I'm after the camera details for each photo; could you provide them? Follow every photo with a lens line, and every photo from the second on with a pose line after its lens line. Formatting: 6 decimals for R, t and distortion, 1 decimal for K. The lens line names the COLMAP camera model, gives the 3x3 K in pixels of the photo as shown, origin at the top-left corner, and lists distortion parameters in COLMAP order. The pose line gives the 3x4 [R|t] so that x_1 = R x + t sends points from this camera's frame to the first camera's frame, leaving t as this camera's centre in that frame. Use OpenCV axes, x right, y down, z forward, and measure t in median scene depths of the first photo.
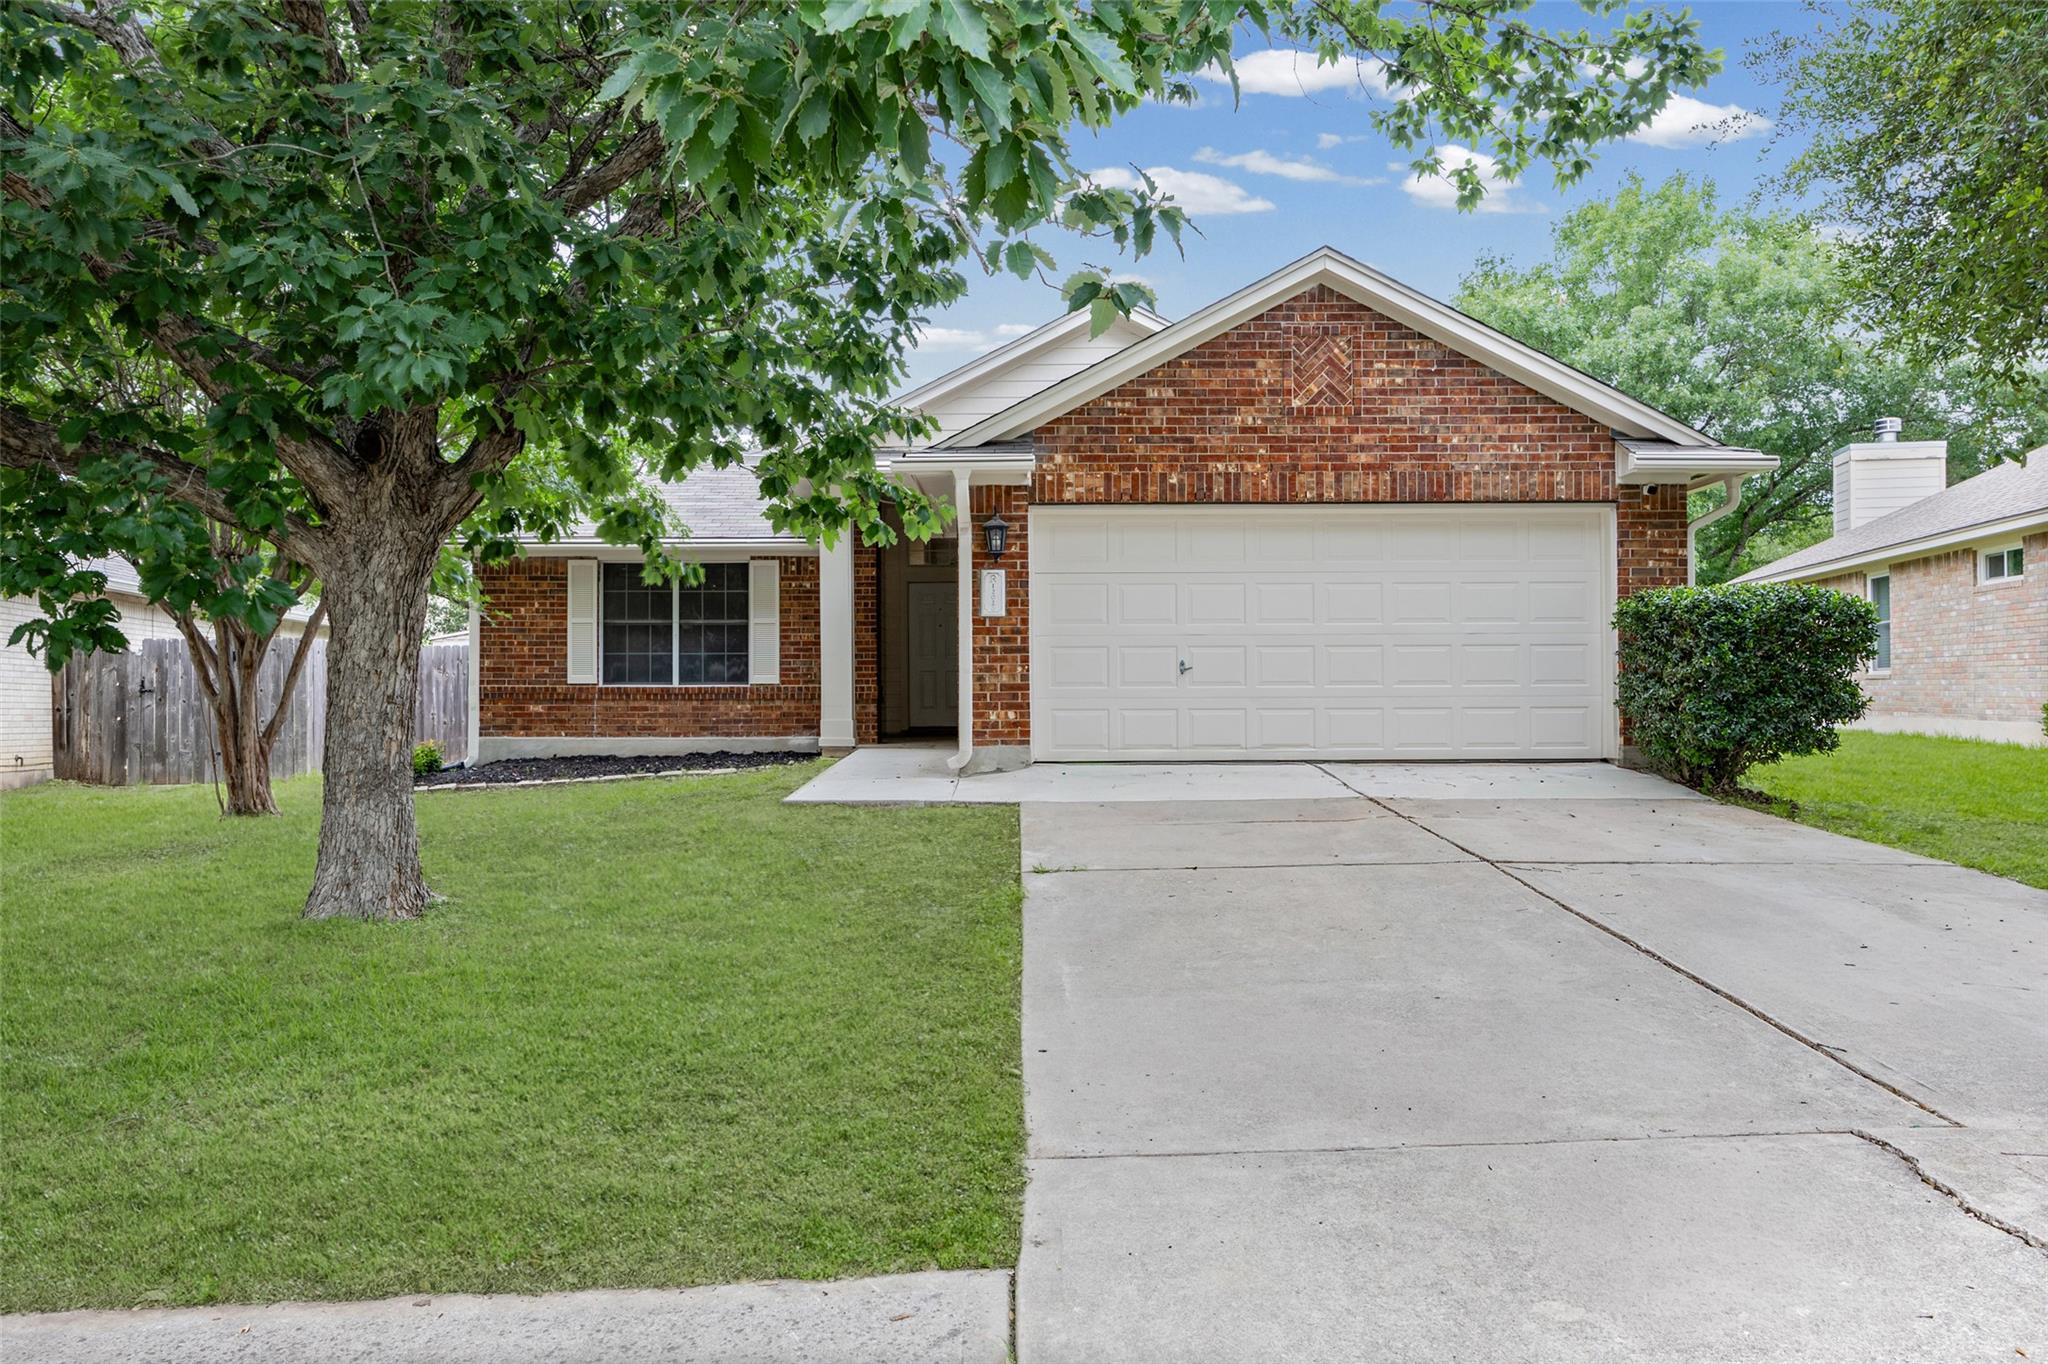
lens RADIAL K [[1368.7, 0, 1055.1], [0, 1368.7, 687.8], [0, 0, 1]] dist [0.017819, 0.001930]
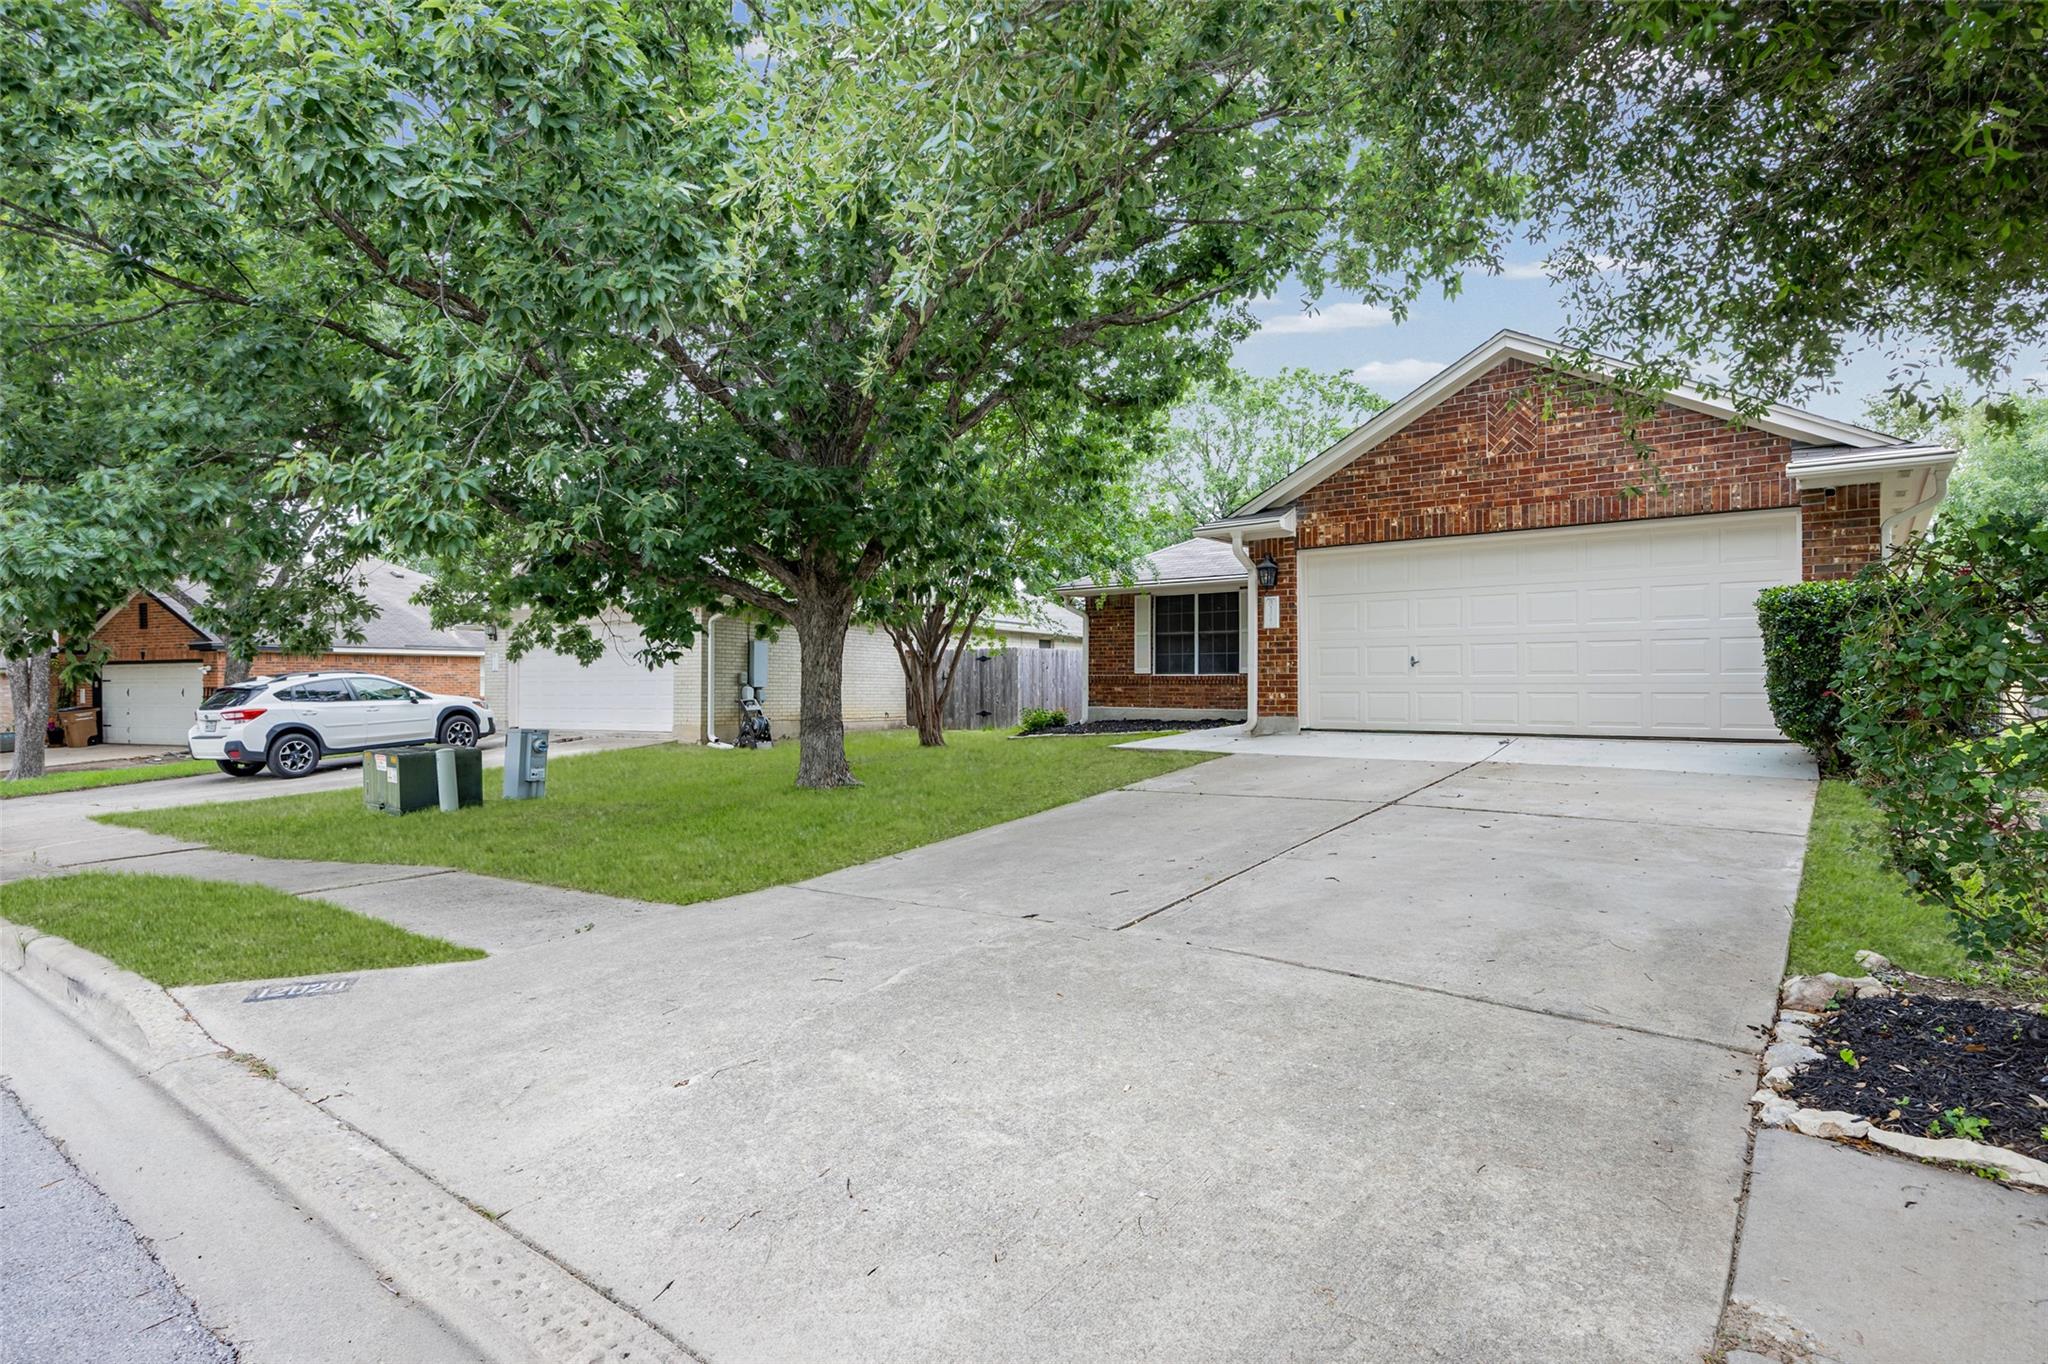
lens RADIAL K [[1057.9, 0, 1024.8], [0, 1057.9, 688.1], [0, 0, 1]] dist [0.006896, 0.000747]
pose [[0.782258, 0.003943, -0.622942, 0.453152], [0.005197, 0.999904, 0.012855, -0.004210], [0.622933, -0.013293, 0.782162, -0.049857]]
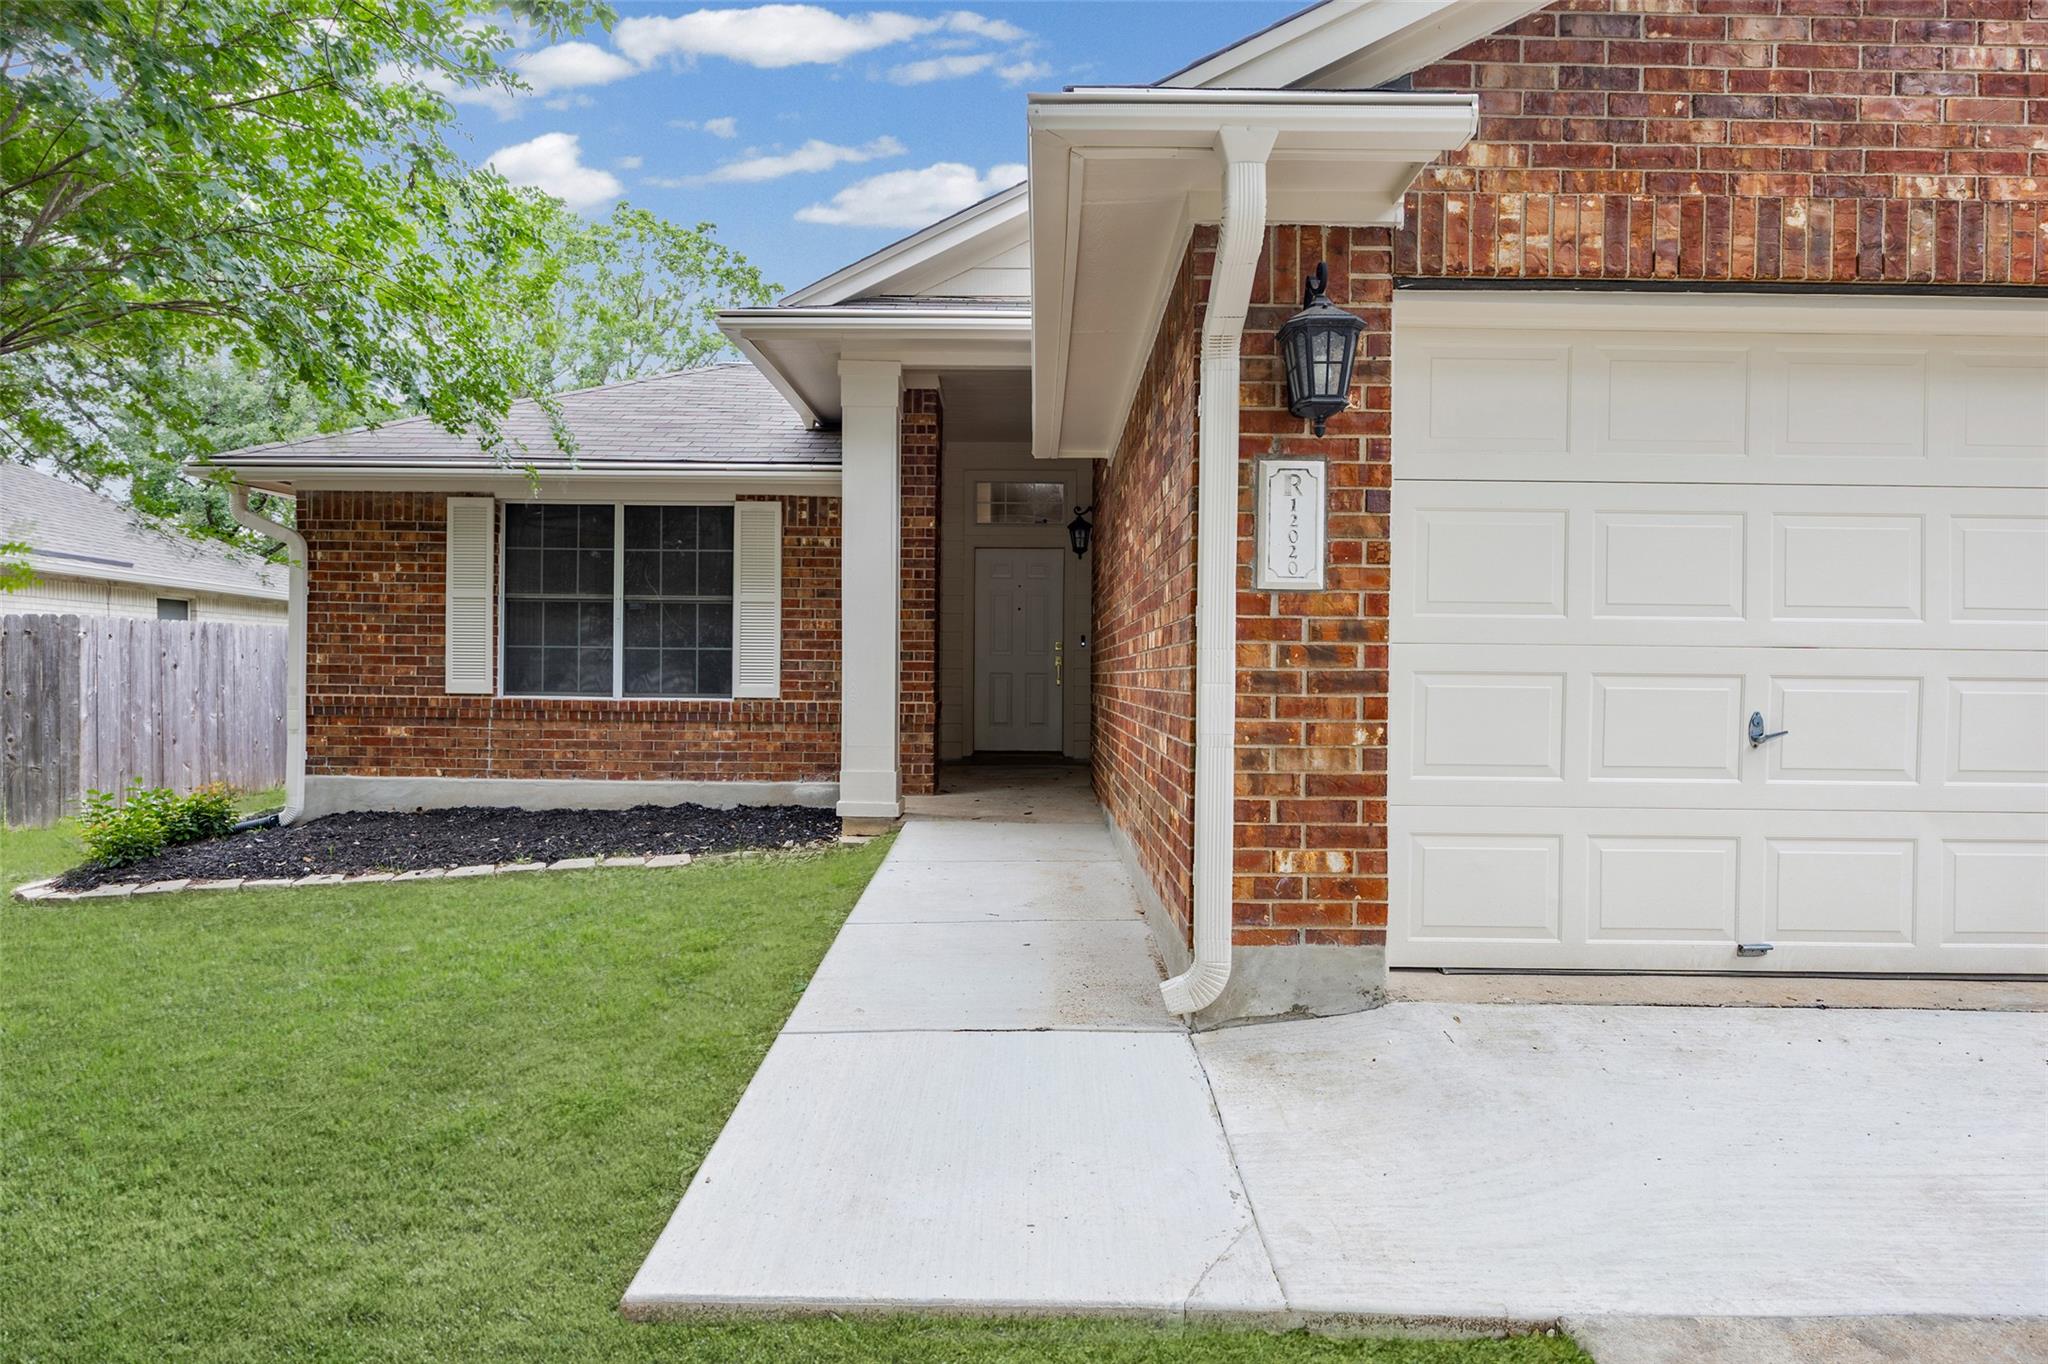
lens RADIAL K [[1147.8, 0, 1066.4], [0, 1147.8, 685.2], [0, 0, 1]] dist [-0.006686, 0.003027]
pose [[0.999885, 0.014279, 0.005075, -0.105975], [-0.014381, 0.999683, 0.020664, -0.032269], [-0.004779, -0.020734, 0.999774, 0.695864]]
